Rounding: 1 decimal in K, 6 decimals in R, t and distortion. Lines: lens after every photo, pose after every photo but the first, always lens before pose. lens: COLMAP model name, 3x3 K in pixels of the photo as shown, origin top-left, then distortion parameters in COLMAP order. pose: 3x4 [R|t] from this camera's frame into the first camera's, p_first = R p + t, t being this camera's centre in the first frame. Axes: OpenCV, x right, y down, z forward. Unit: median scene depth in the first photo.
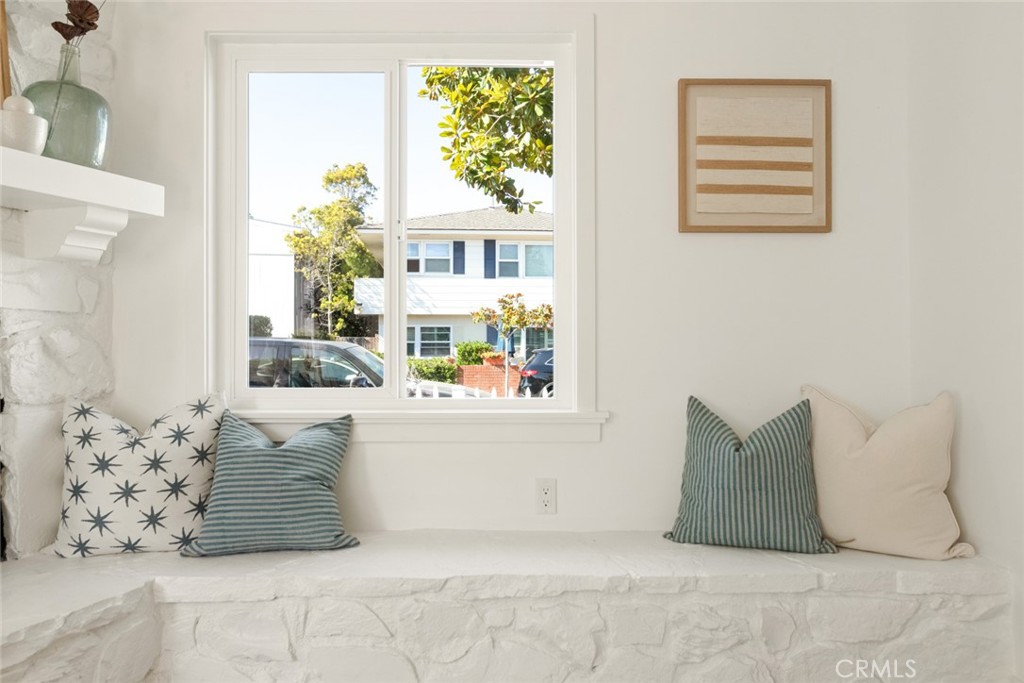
lens RADIAL K [[735.7, 0, 512.0], [0, 735.7, 341.5], [0, 0, 1]] dist [-0.007970, 0.001177]
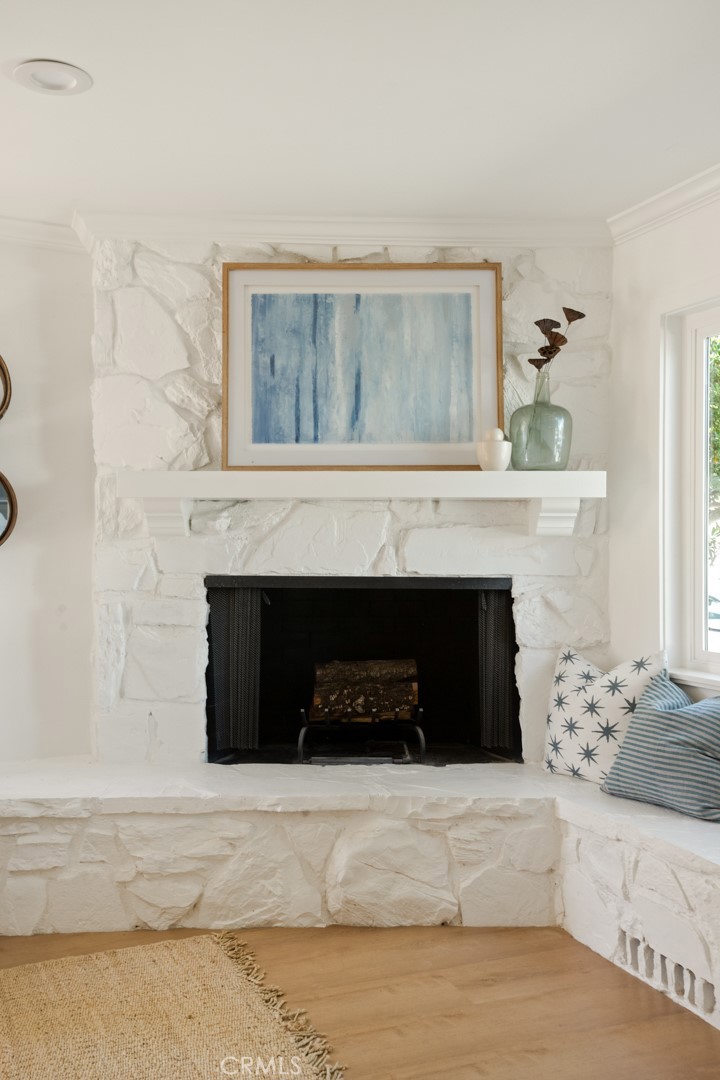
lens RADIAL K [[1032.9, 0, 360.0], [0, 1032.9, 540.0], [0, 0, 1]] dist [0.118012, 0.009811]
pose [[0.375137, -0.004838, -0.926957, 0.908786], [0.000944, 0.999988, -0.004838, -0.094060], [0.926969, 0.000940, 0.375137, 0.015802]]
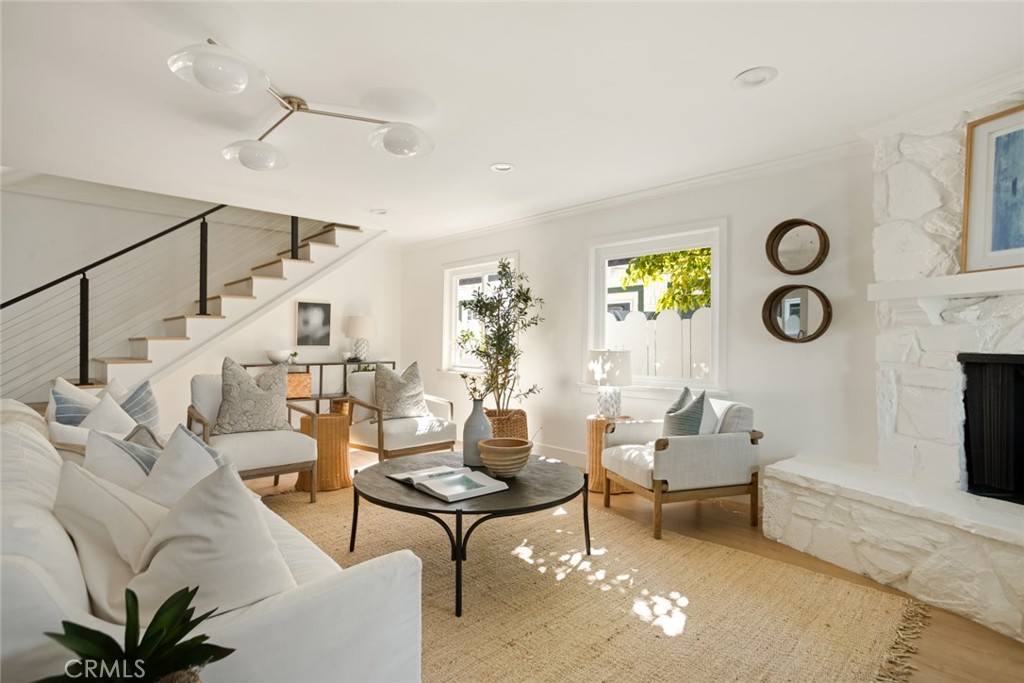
lens RADIAL K [[526.8, 0, 501.8], [0, 526.8, 332.1], [0, 0, 1]] dist [-0.038657, 0.030716]
pose [[-0.736899, -0.023290, -0.675602, 0.781605], [-0.006669, 0.999608, -0.027186, -0.051346], [0.675970, -0.015527, -0.736766, 0.612066]]
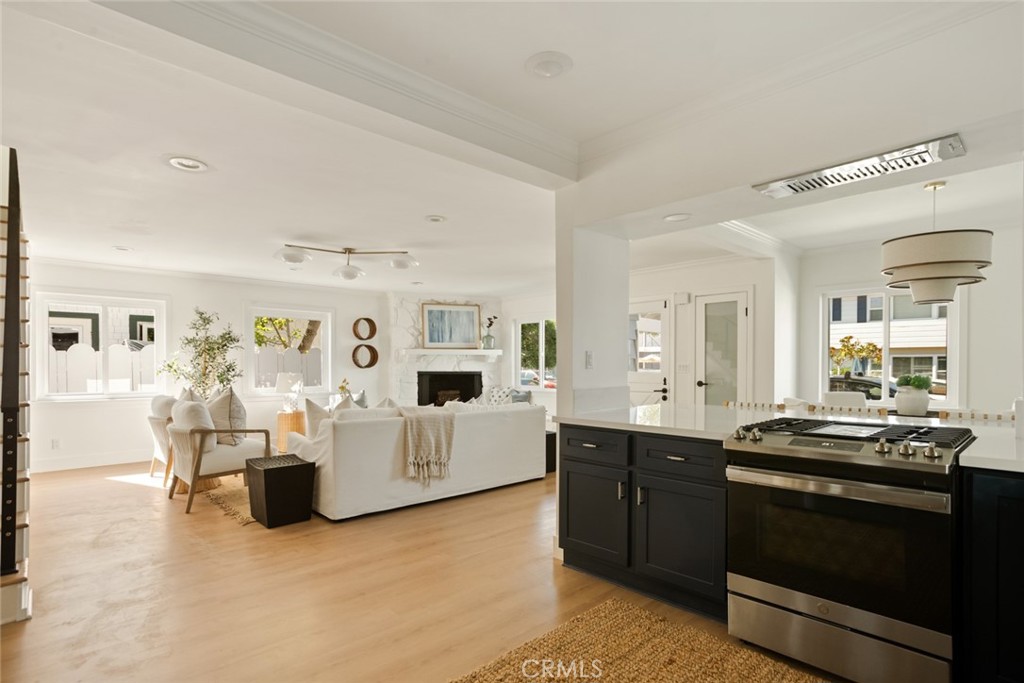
lens RADIAL K [[518.9, 0, 513.6], [0, 518.9, 368.0], [0, 0, 1]] dist [-0.069718, -0.000114]
pose [[0.682465, 0.004689, -0.730903, 2.596862], [0.002113, 0.999963, 0.008388, -0.100631], [0.730915, -0.007269, 0.682430, -1.748636]]
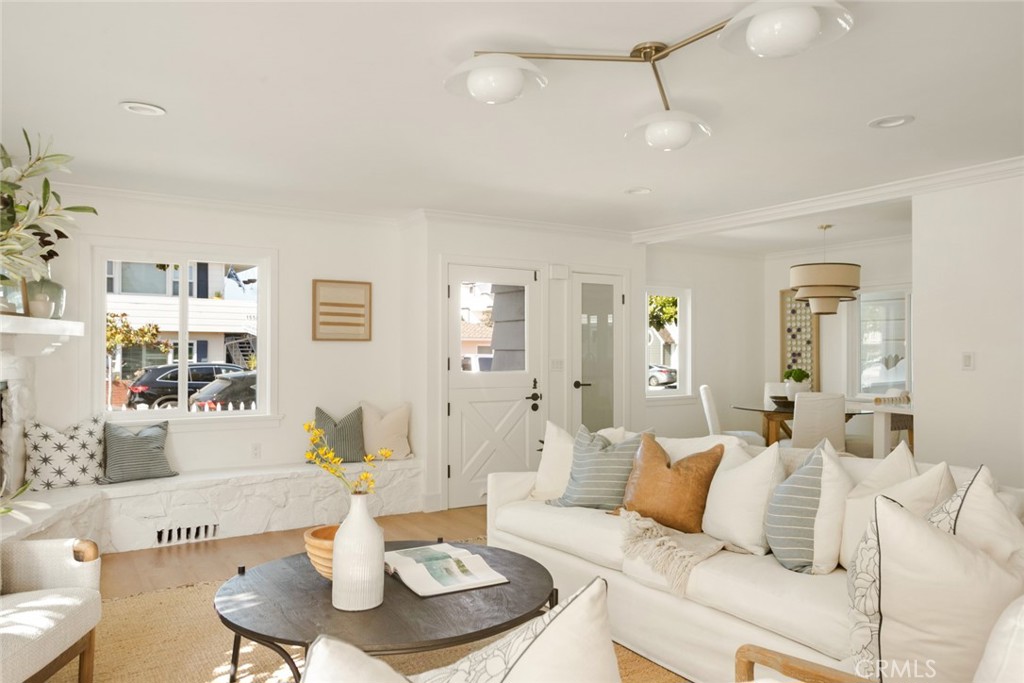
lens RADIAL K [[709.0, 0, 514.1], [0, 709.0, 343.9], [0, 0, 1]] dist [-0.008062, 0.059665]
pose [[0.848422, 0.009652, 0.529232, -0.508080], [-0.005347, 0.999939, -0.009665, -0.131069], [-0.529293, 0.005370, 0.848422, -1.531627]]
